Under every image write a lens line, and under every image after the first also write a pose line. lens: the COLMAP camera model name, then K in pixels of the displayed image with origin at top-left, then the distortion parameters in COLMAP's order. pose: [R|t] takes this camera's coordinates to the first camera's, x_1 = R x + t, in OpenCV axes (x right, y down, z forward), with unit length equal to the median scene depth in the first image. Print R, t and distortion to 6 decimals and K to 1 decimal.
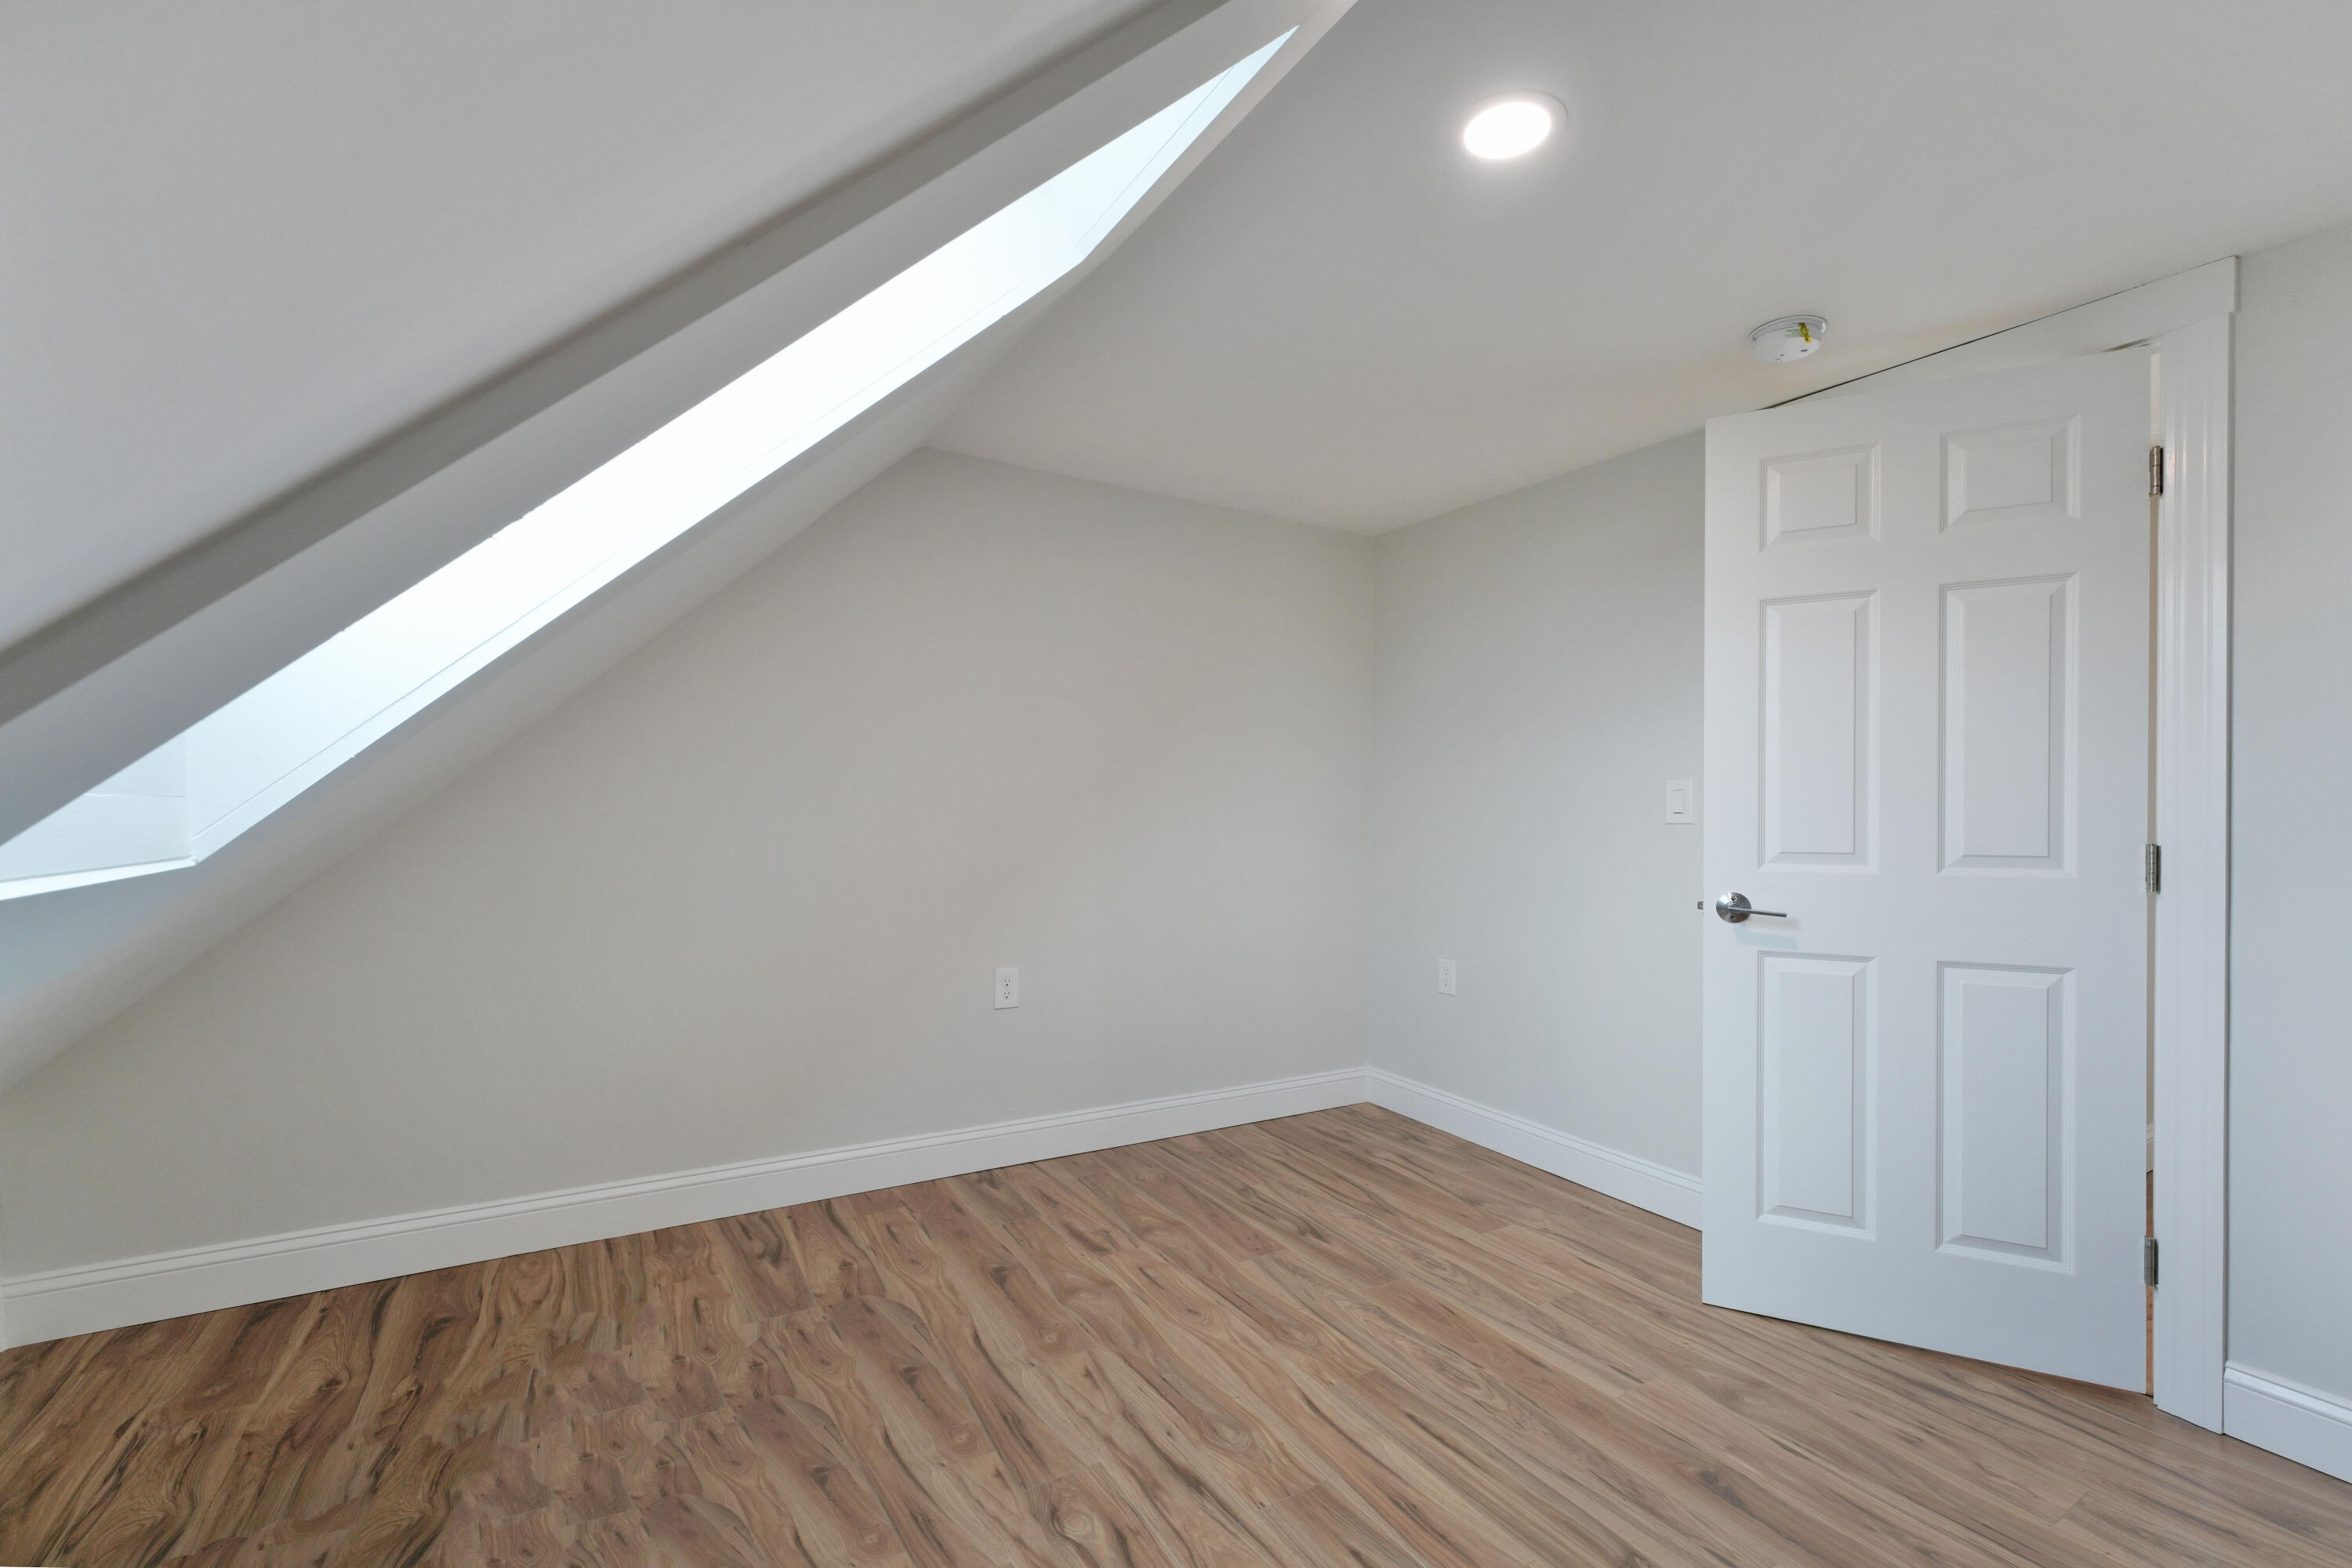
lens RADIAL K [[952.8, 0, 1199.6], [0, 952.8, 789.0], [0, 0, 1]] dist [0.003971, 0.000162]
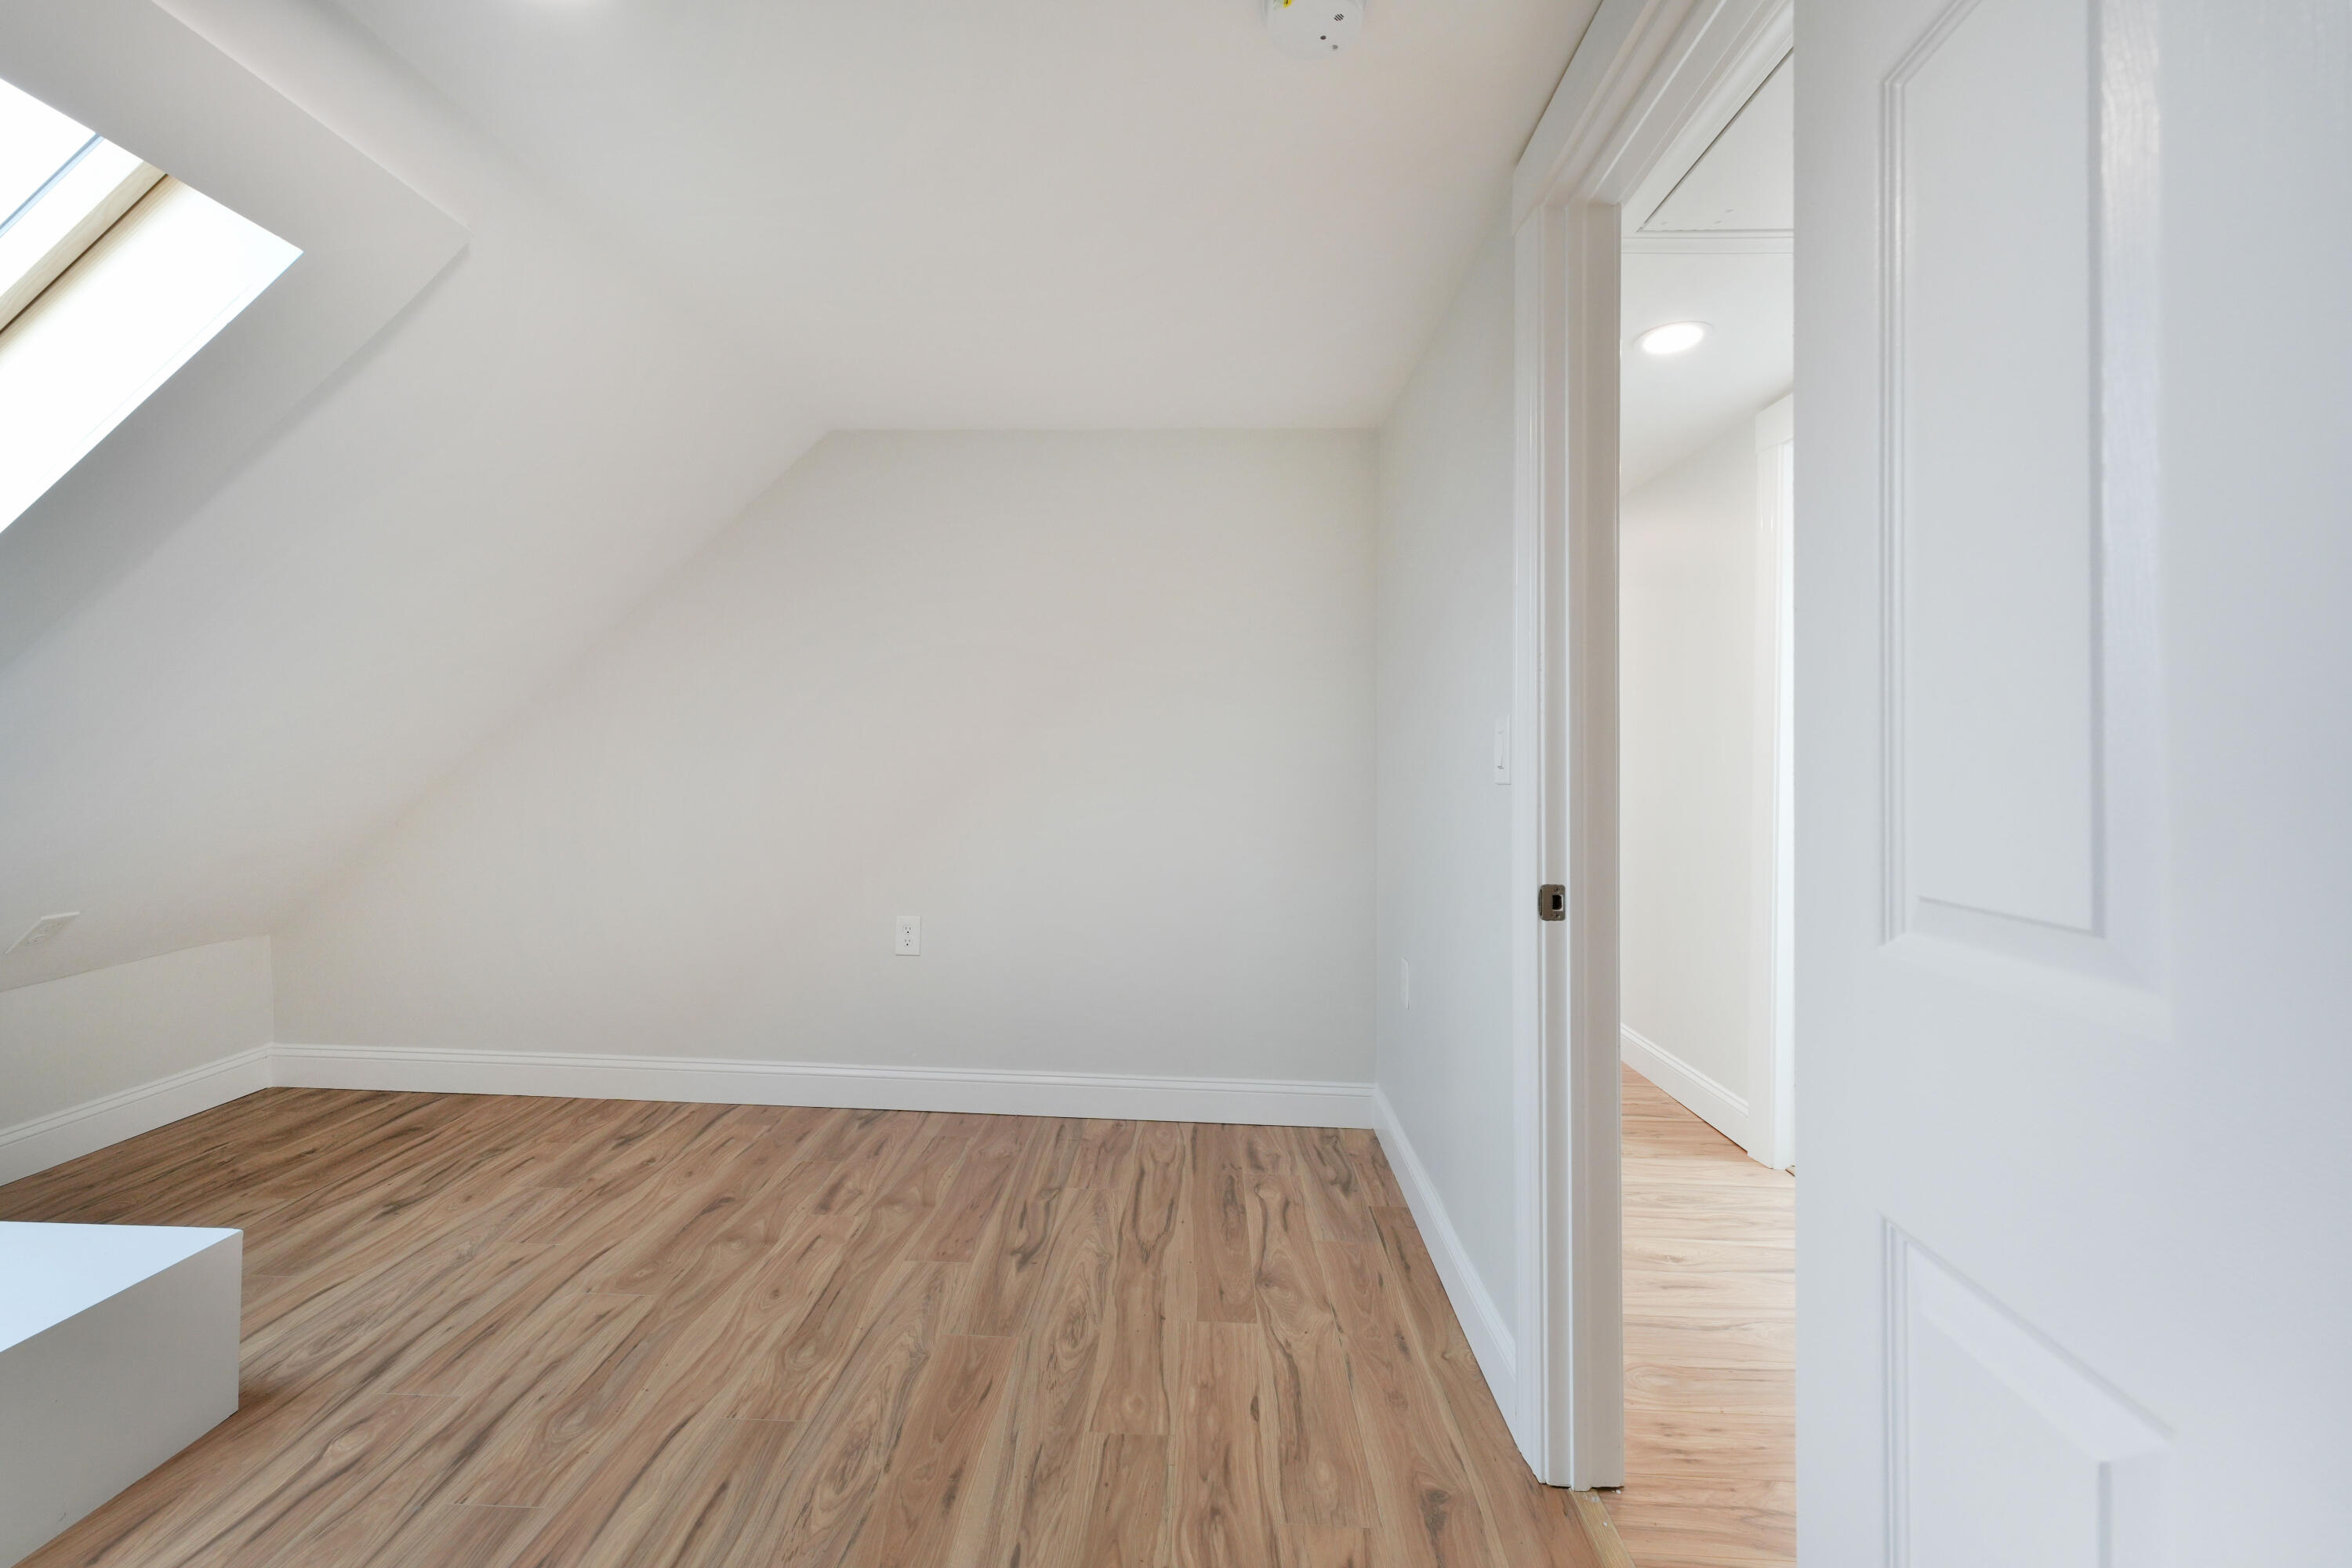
lens RADIAL K [[952.8, 0, 1181.6], [0, 952.8, 773.5], [0, 0, 1]] dist [0.003971, 0.000162]
pose [[0.835436, 0.006631, -0.549548, 0.712967], [0.007449, 0.999699, 0.023388, 0.021019], [0.549537, -0.023632, 0.835135, 0.390789]]
